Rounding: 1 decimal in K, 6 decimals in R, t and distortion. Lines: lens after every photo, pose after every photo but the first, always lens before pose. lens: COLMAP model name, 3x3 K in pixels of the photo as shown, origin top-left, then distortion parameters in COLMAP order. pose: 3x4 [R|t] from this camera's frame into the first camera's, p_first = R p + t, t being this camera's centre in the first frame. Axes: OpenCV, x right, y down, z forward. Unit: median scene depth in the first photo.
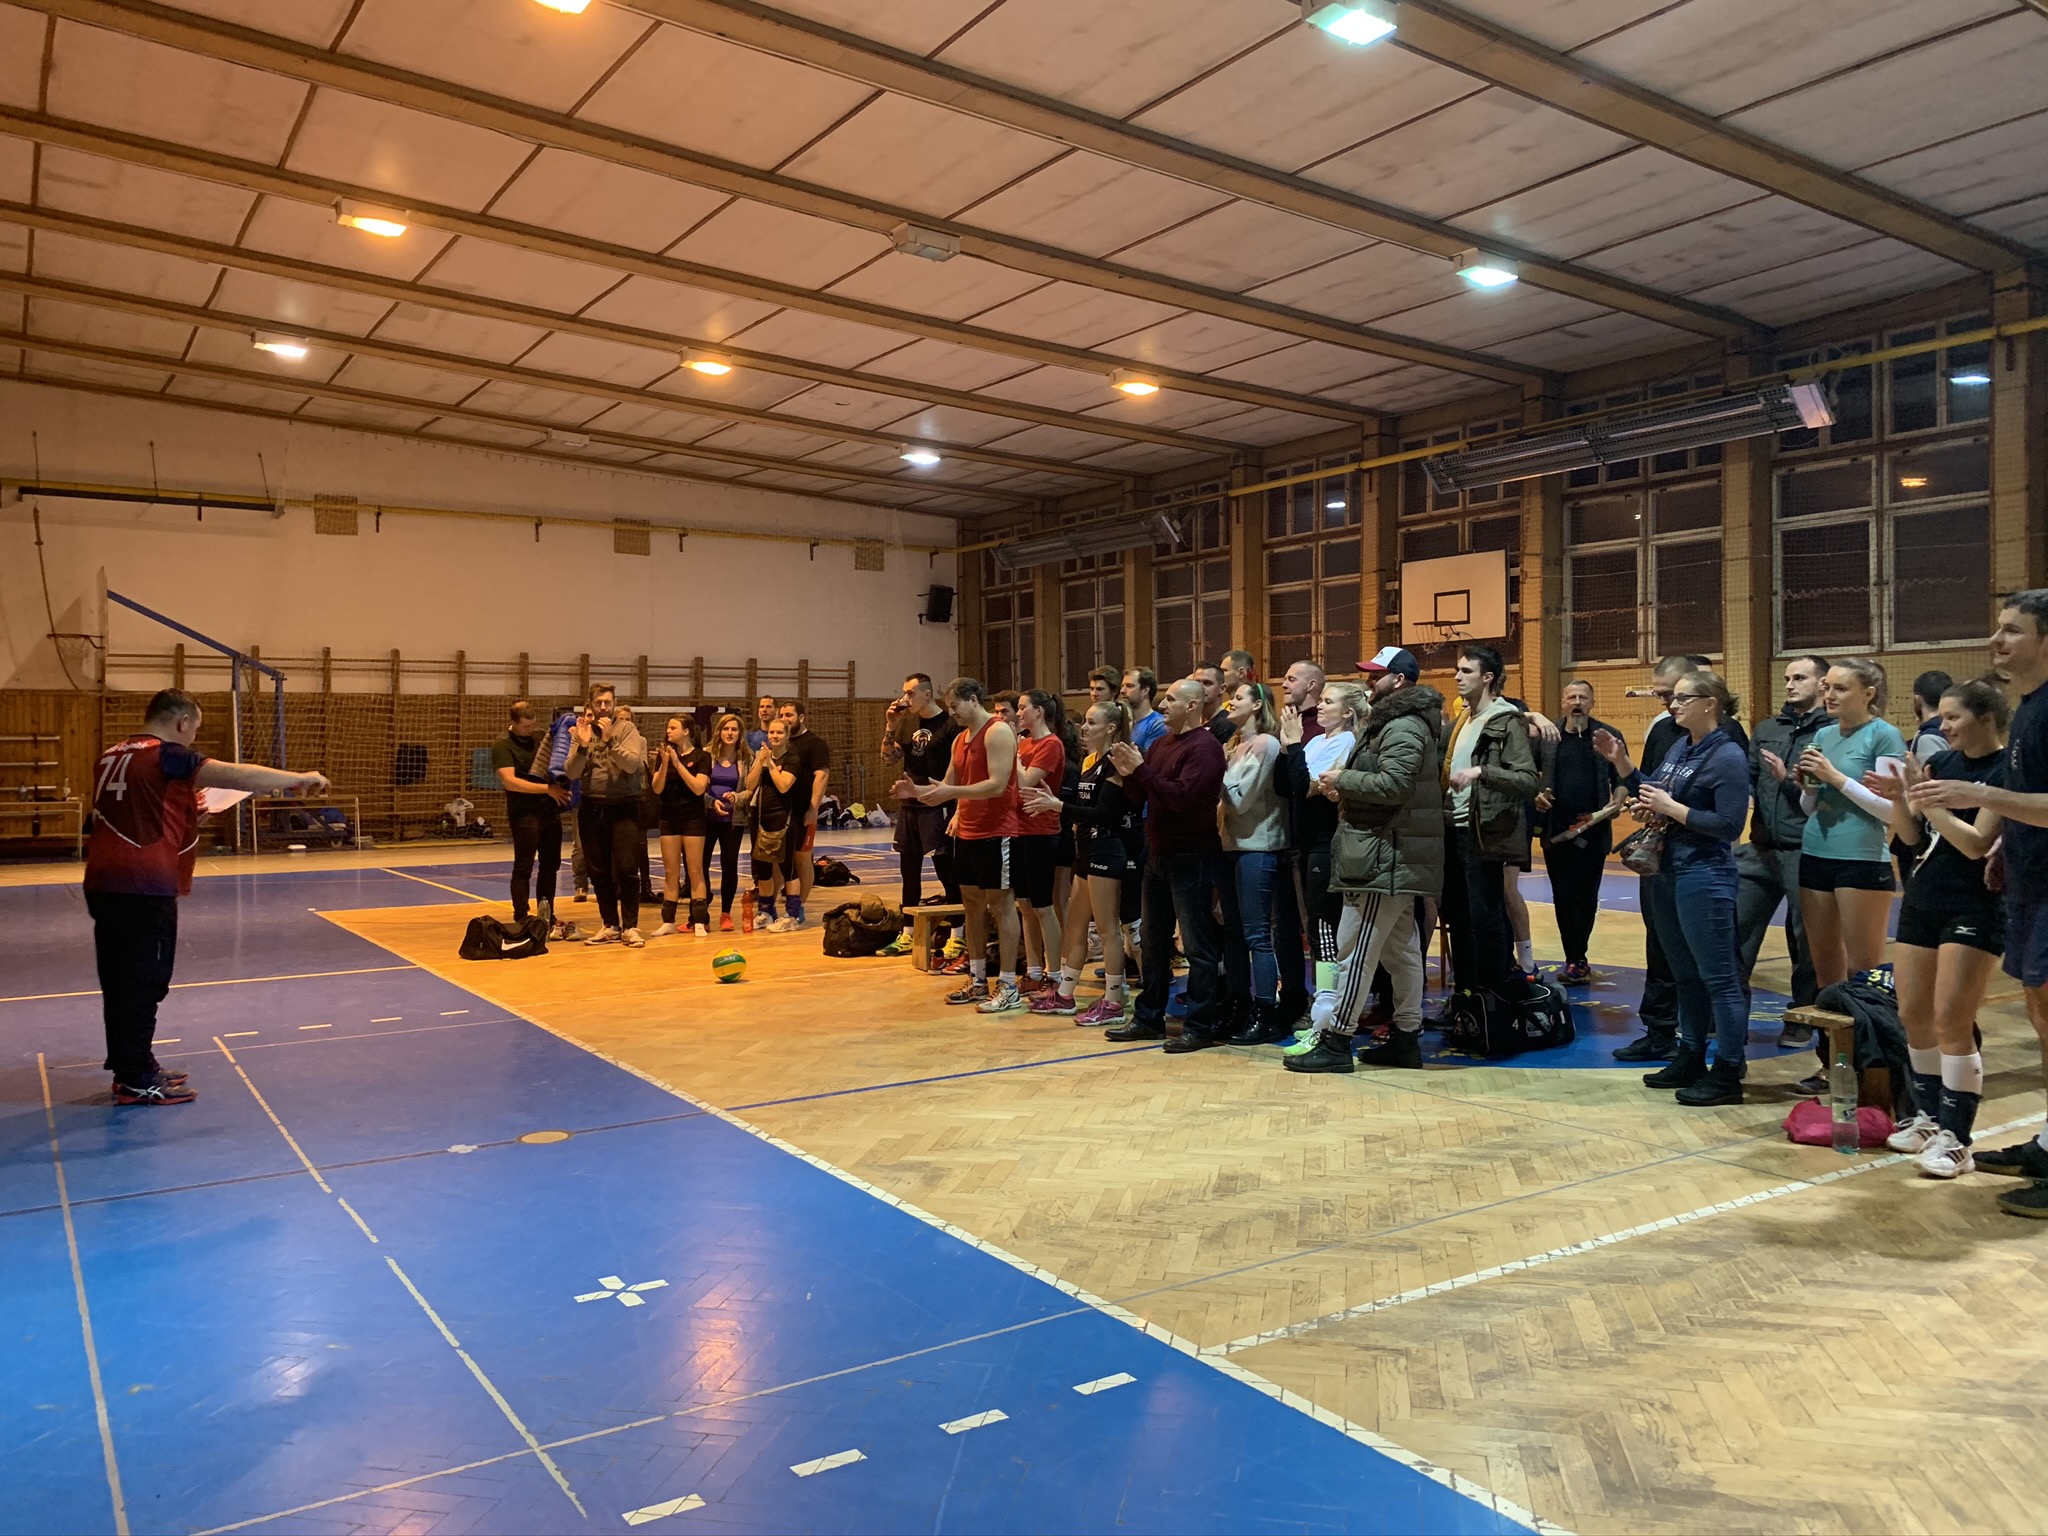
lens RADIAL K [[1560.1, 0, 1015.1], [0, 1560.1, 760.8], [0, 0, 1]] dist [0.011187, -0.018107]
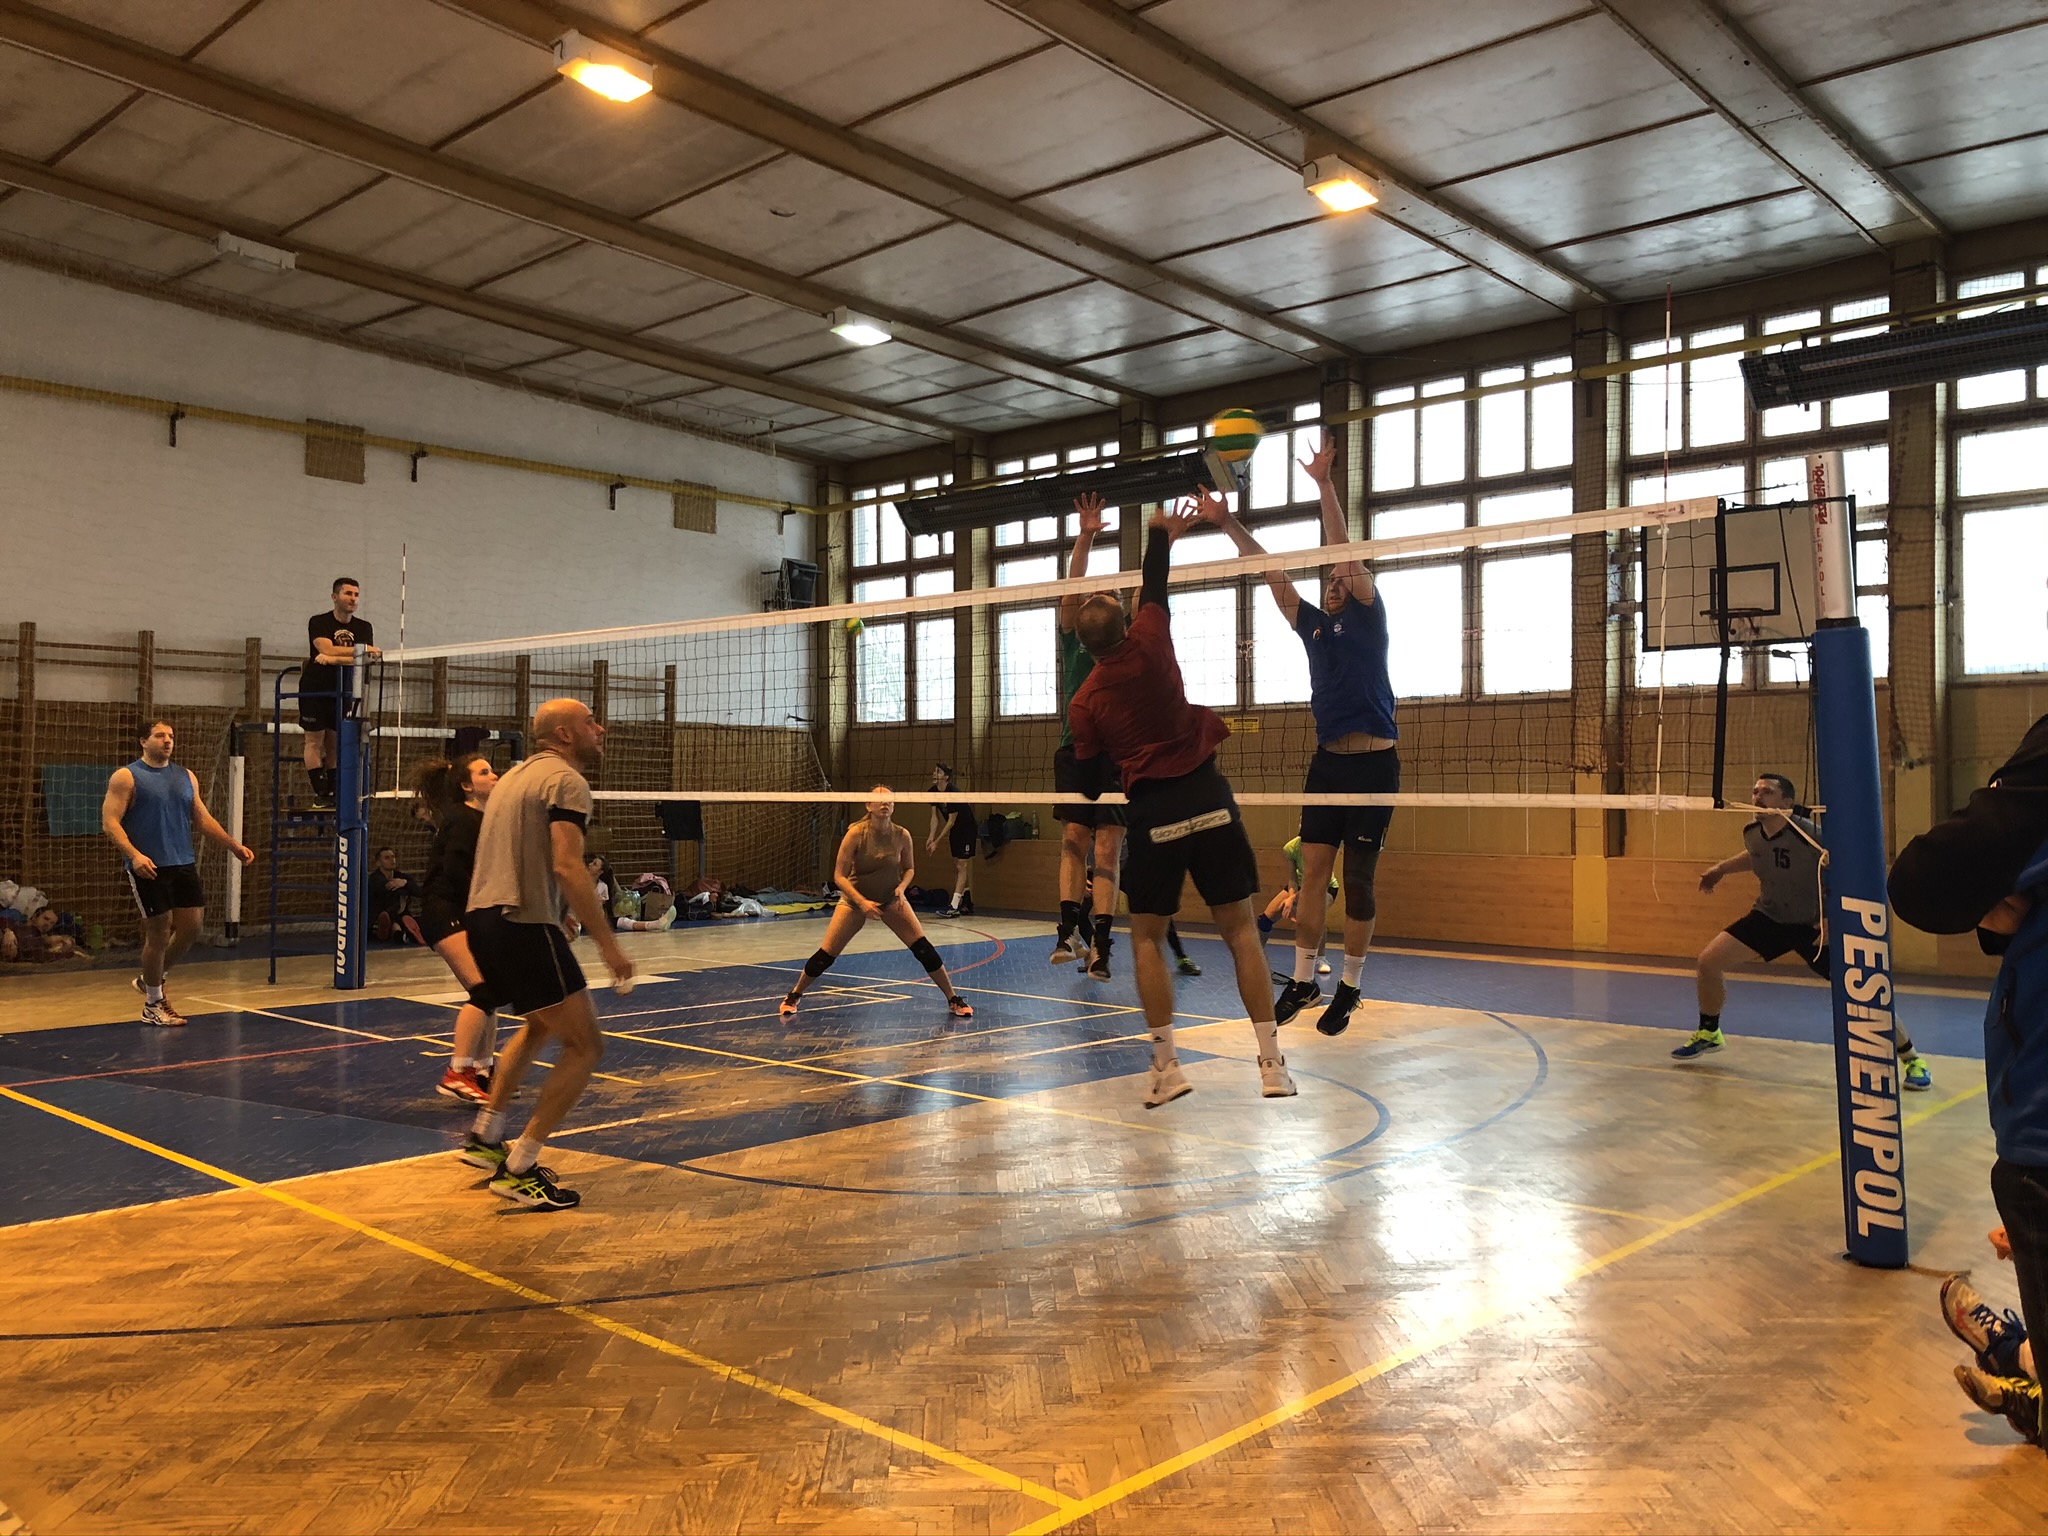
lens RADIAL K [[1663.3, 0, 1031.6], [0, 1663.3, 760.3], [0, 0, 1]] dist [0.043307, -0.050626]
pose [[0.971131, 0.012218, 0.238234, -0.168719], [-0.005233, 0.999538, -0.029930, -0.003910], [-0.238490, 0.027819, 0.970746, 0.370478]]
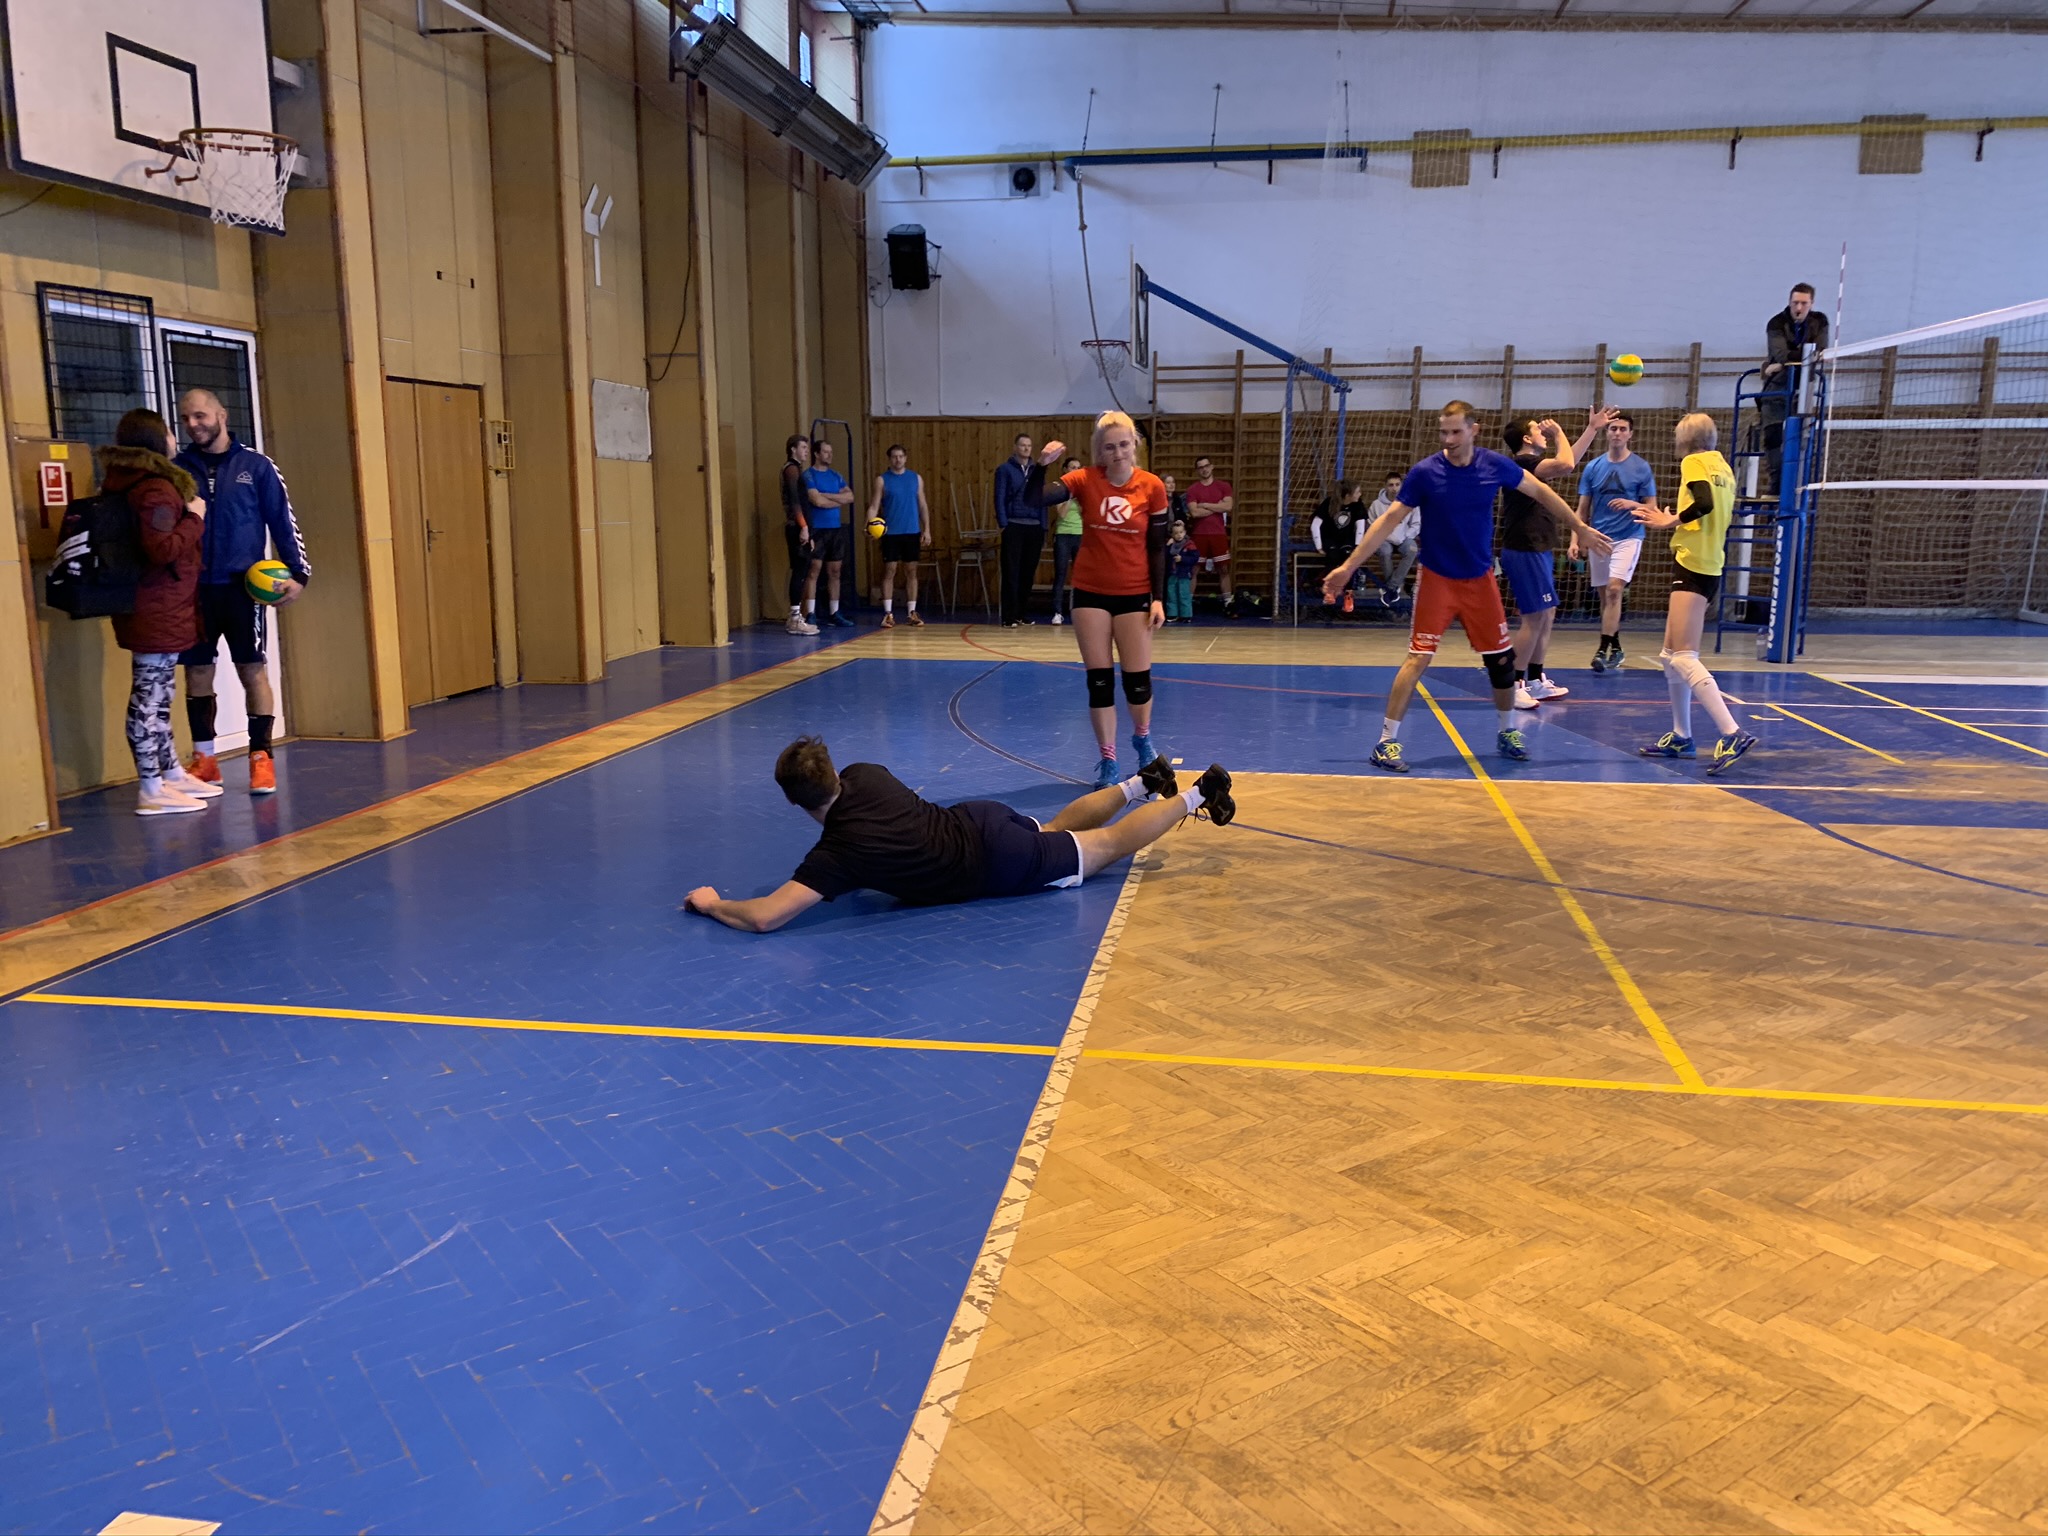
lens RADIAL K [[1560.1, 0, 1031.6], [0, 1560.1, 762.6], [0, 0, 1]] dist [0.011187, -0.018107]
pose [[0.737832, 0.121173, -0.664019, -0.067679], [-0.009294, 0.985485, 0.169508, -0.002546], [0.674921, -0.118897, 0.728248, 0.352246]]
